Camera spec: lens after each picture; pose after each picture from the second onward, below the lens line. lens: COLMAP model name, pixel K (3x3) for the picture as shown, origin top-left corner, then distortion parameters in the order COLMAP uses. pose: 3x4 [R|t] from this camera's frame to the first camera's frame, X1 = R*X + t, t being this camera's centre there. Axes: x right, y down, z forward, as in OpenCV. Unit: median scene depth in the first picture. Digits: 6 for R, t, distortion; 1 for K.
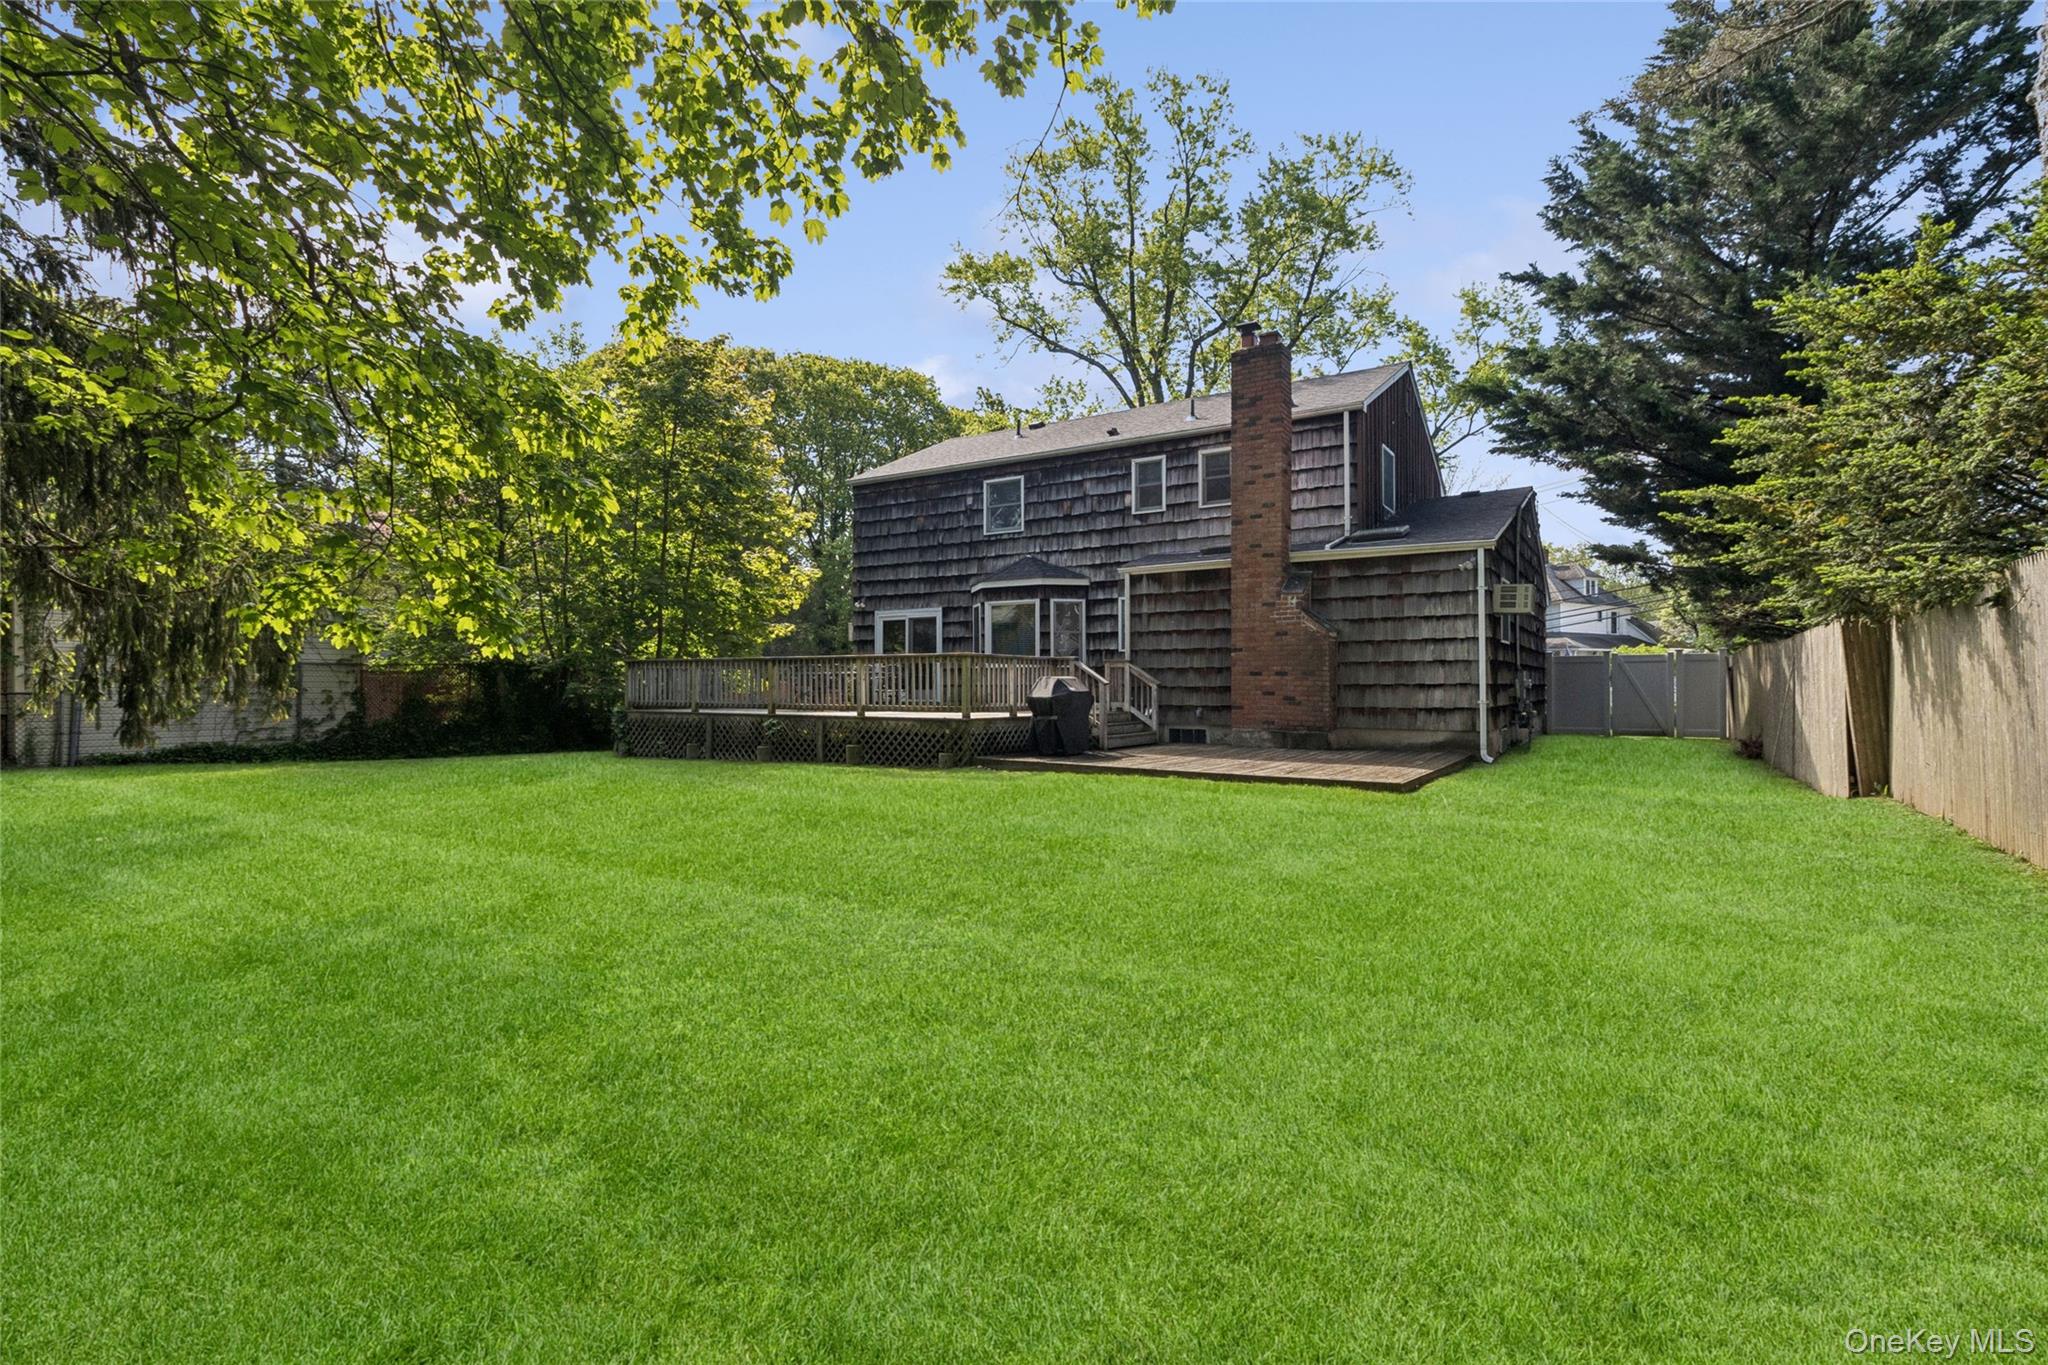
lens RADIAL K [[953.9, 0, 1029.9], [0, 953.9, 676.7], [0, 0, 1]] dist [-0.000209, 0.000428]
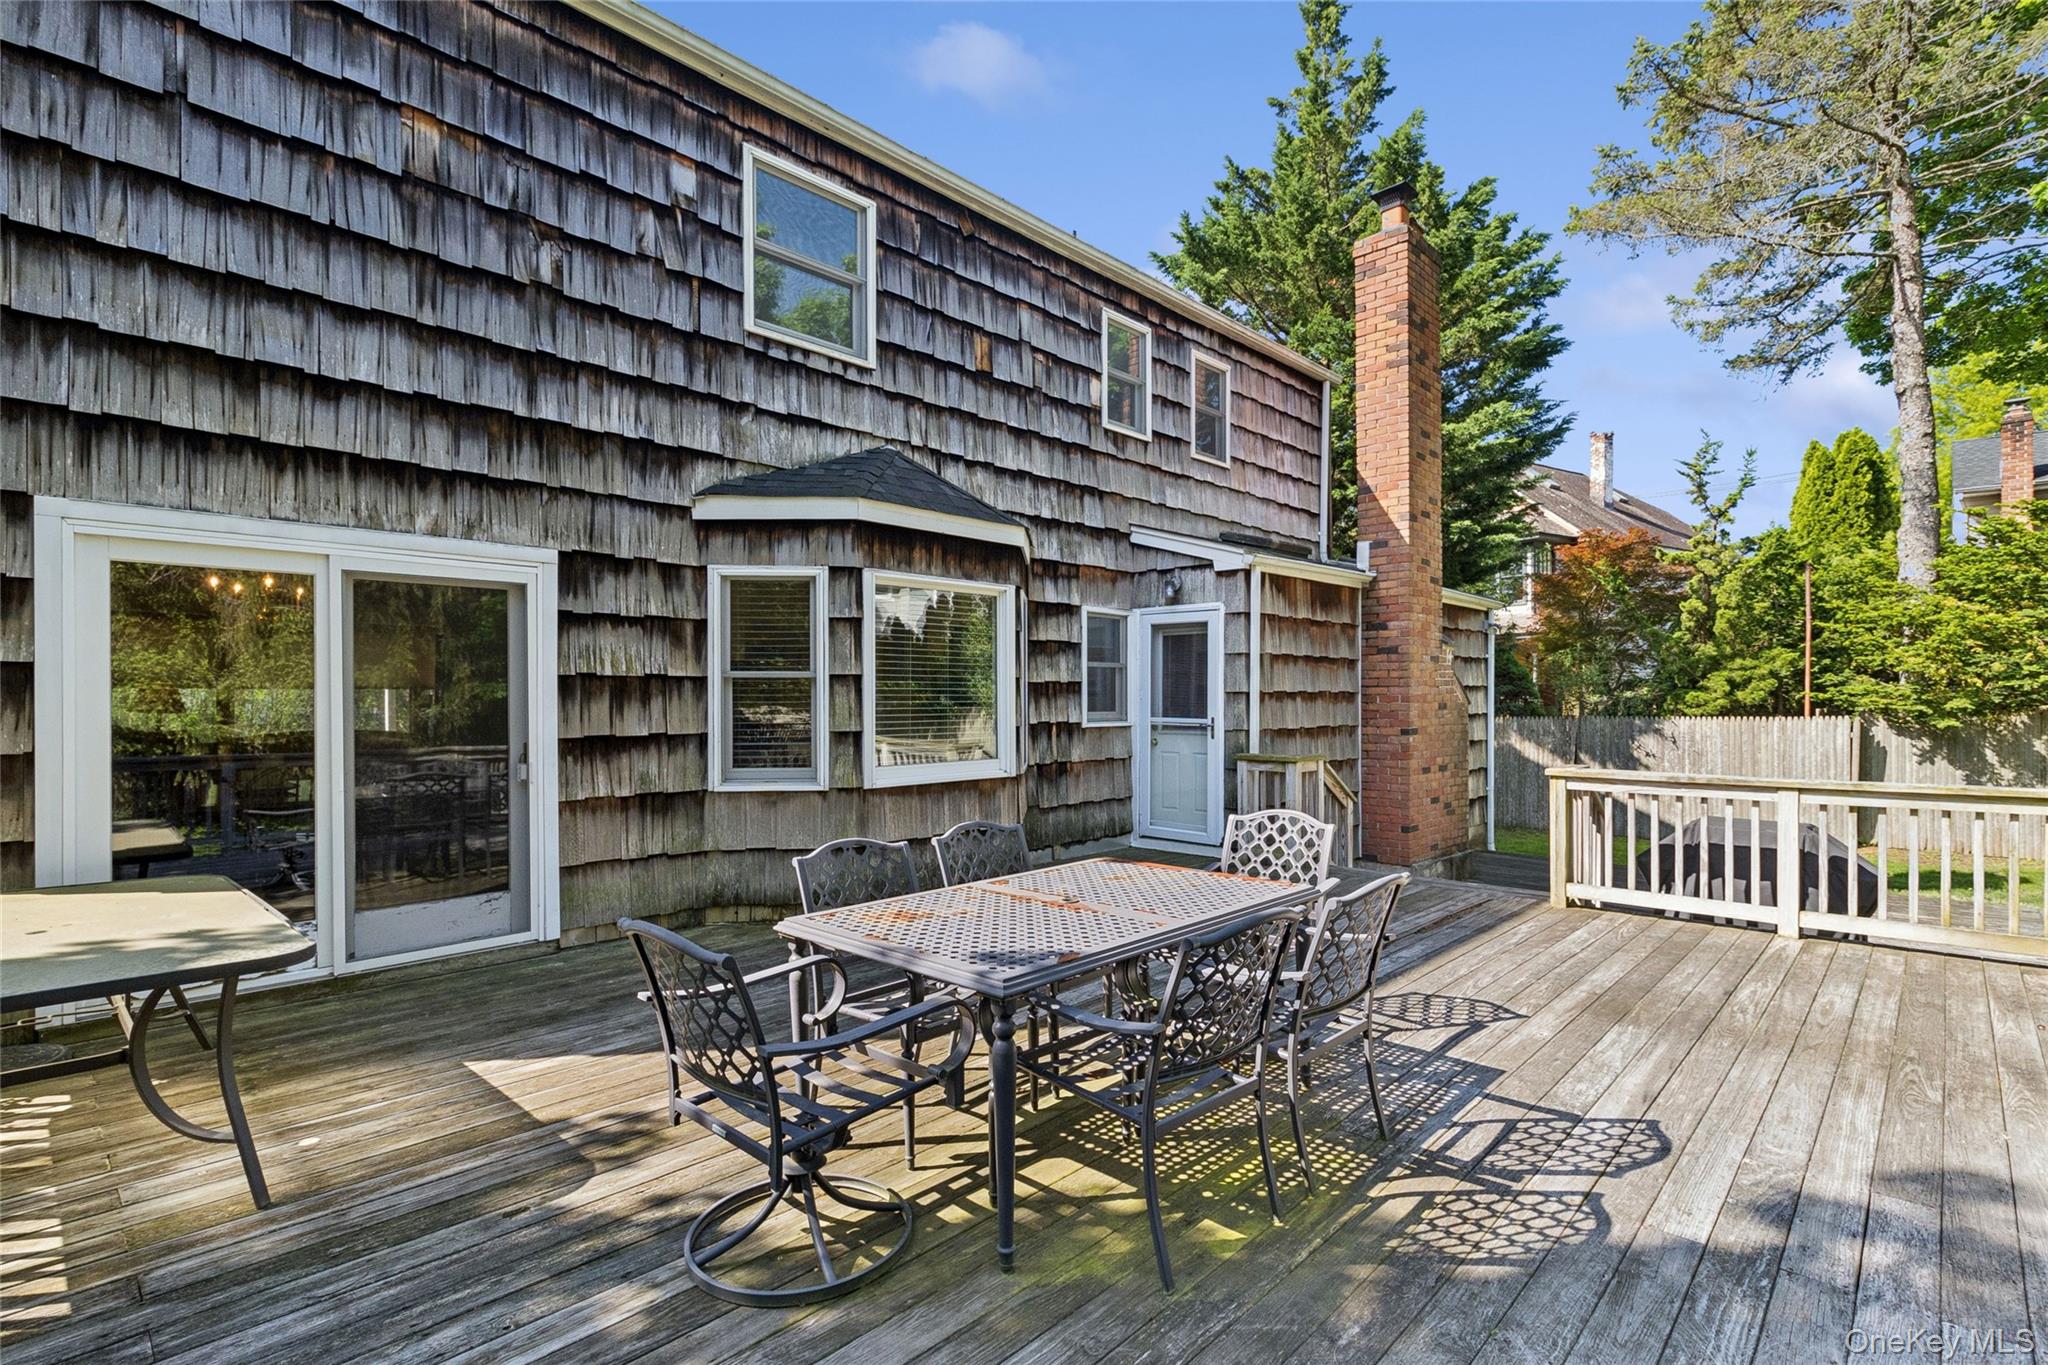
lens RADIAL K [[953.9, 0, 1029.9], [0, 953.9, 676.7], [0, 0, 1]] dist [-0.000209, 0.000428]
pose [[0.200840, 0.017107, 0.979475, -0.089931], [-0.010571, 0.999827, -0.015295, -0.011168], [-0.979567, -0.007282, 0.200986, 0.245729]]
